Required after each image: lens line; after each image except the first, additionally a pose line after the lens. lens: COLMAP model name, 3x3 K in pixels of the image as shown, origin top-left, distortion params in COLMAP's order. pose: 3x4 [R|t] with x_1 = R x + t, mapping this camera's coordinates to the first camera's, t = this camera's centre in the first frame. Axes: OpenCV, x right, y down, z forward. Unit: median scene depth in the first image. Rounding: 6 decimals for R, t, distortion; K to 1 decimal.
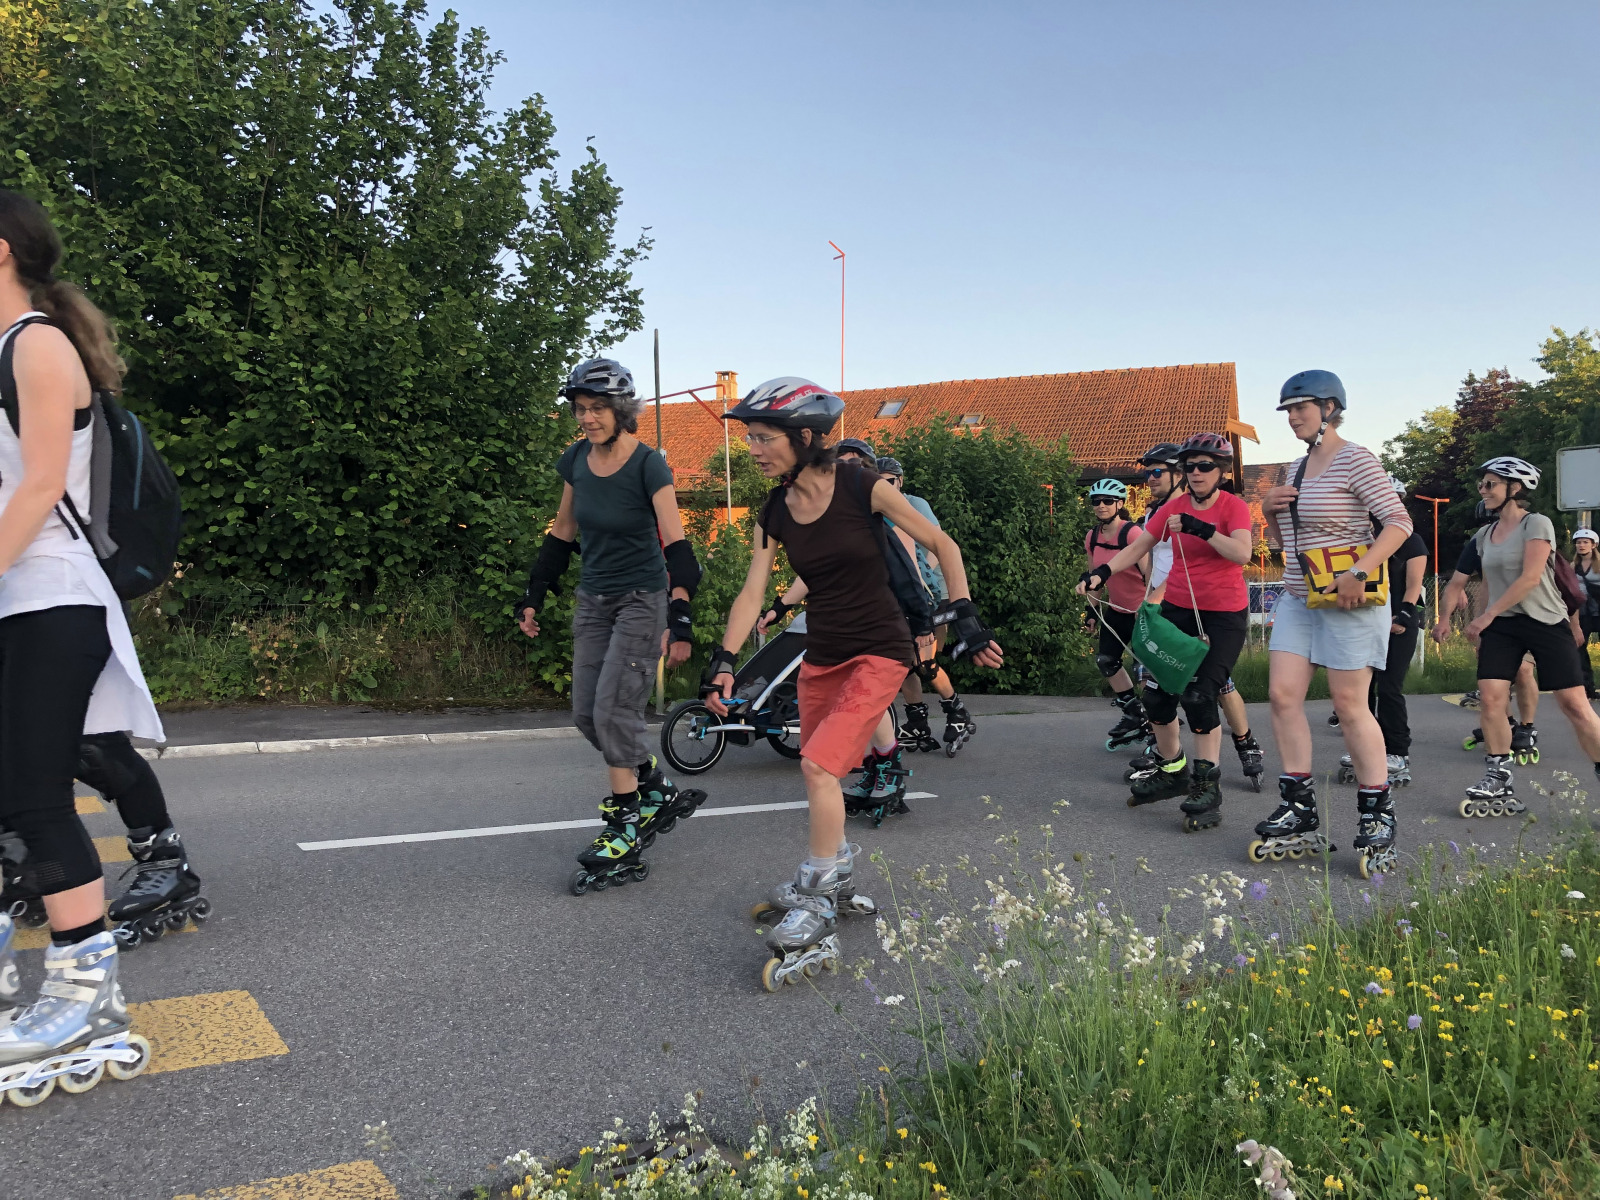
lens RADIAL K [[1274.6, 0, 792.6], [0, 1274.6, 589.6], [0, 0, 1]] dist [0.012418, -0.003379]
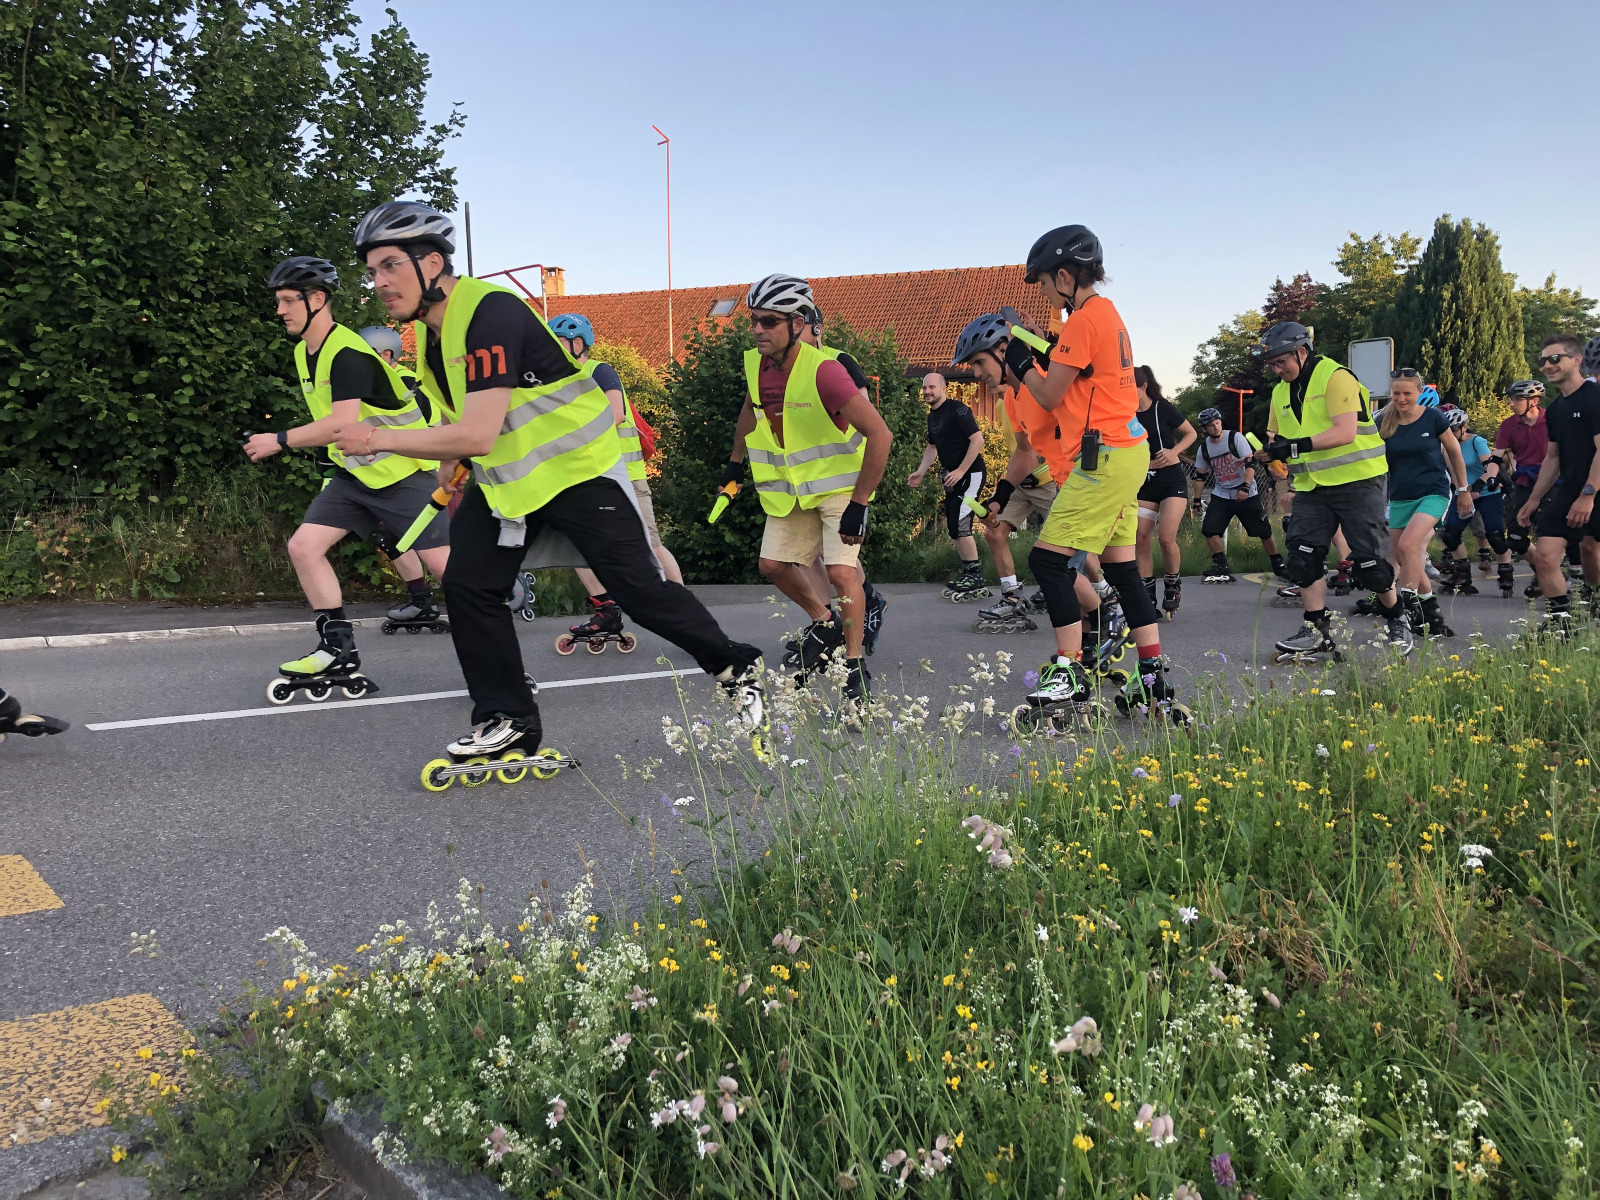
lens RADIAL K [[1274.6, 0, 782.1], [0, 1274.6, 579.7], [0, 0, 1]] dist [0.012418, -0.003379]
pose [[0.992852, -0.020437, 0.117592, 0.008971], [0.012777, 0.997769, 0.065527, 0.017432], [-0.118669, -0.063556, 0.990898, 0.000413]]
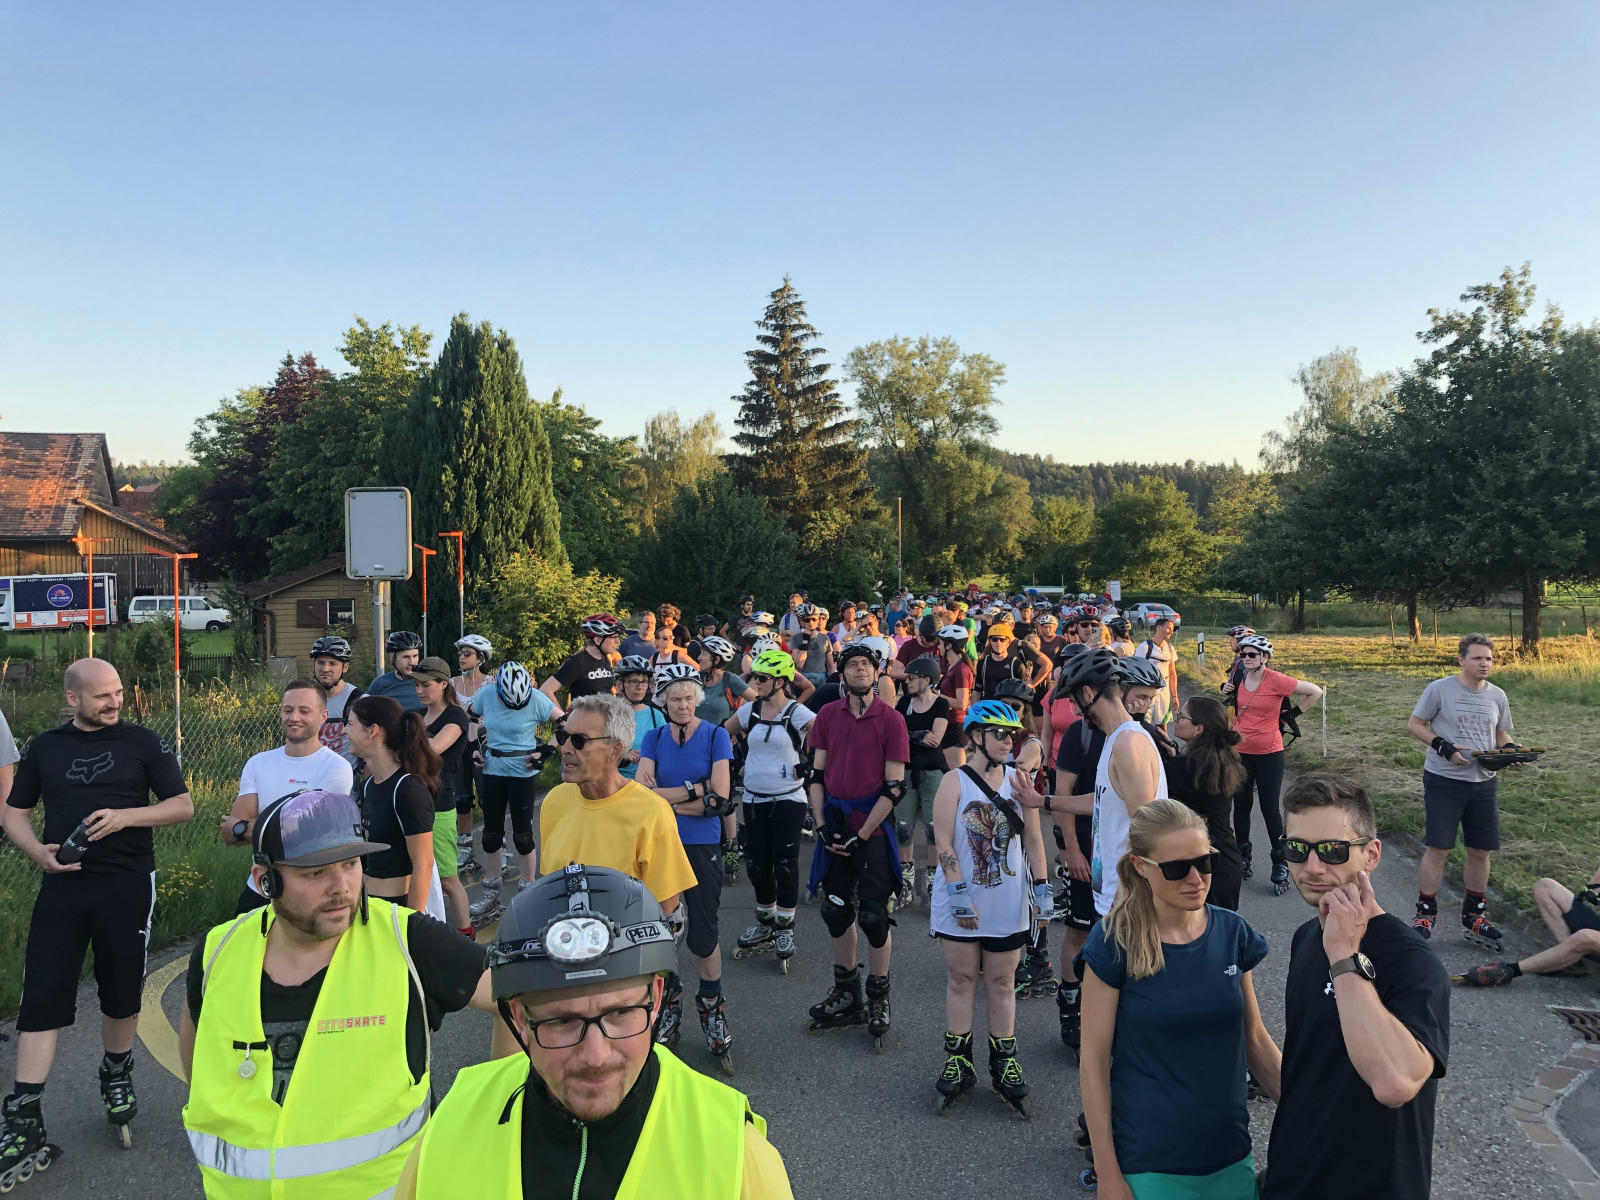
lens RADIAL K [[1274.6, 0, 785.1], [0, 1274.6, 588.8], [0, 0, 1]] dist [0.012418, -0.003379]
pose [[0.659110, -0.020943, 0.751755, 0.383796], [0.003162, 0.999680, 0.025078, -0.116876], [-0.752040, -0.014152, 0.658966, 0.602680]]
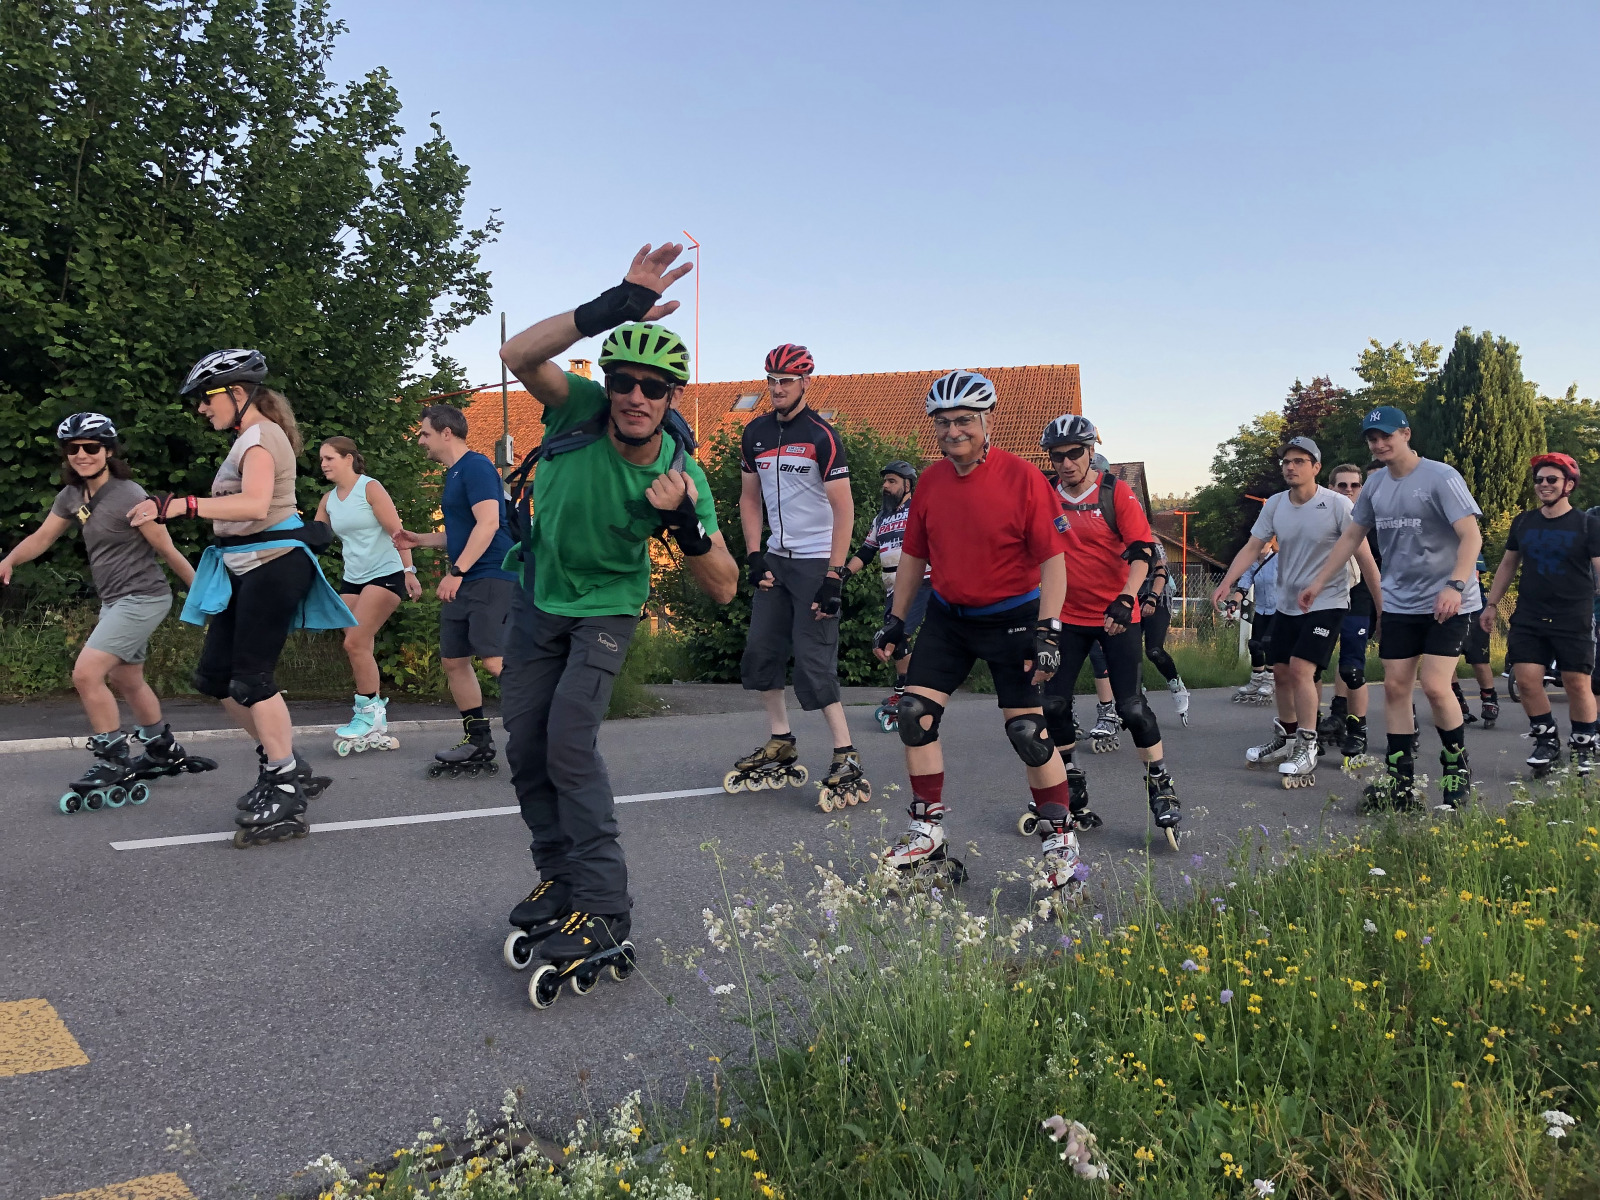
lens RADIAL K [[1274.6, 0, 780.8], [0, 1274.6, 589.4], [0, 0, 1]] dist [0.012418, -0.003379]
pose [[0.994536, 0.006552, 0.104187, 0.003709], [-0.007087, 0.999963, 0.004773, 0.001281], [-0.104152, -0.005485, 0.994546, 0.002341]]
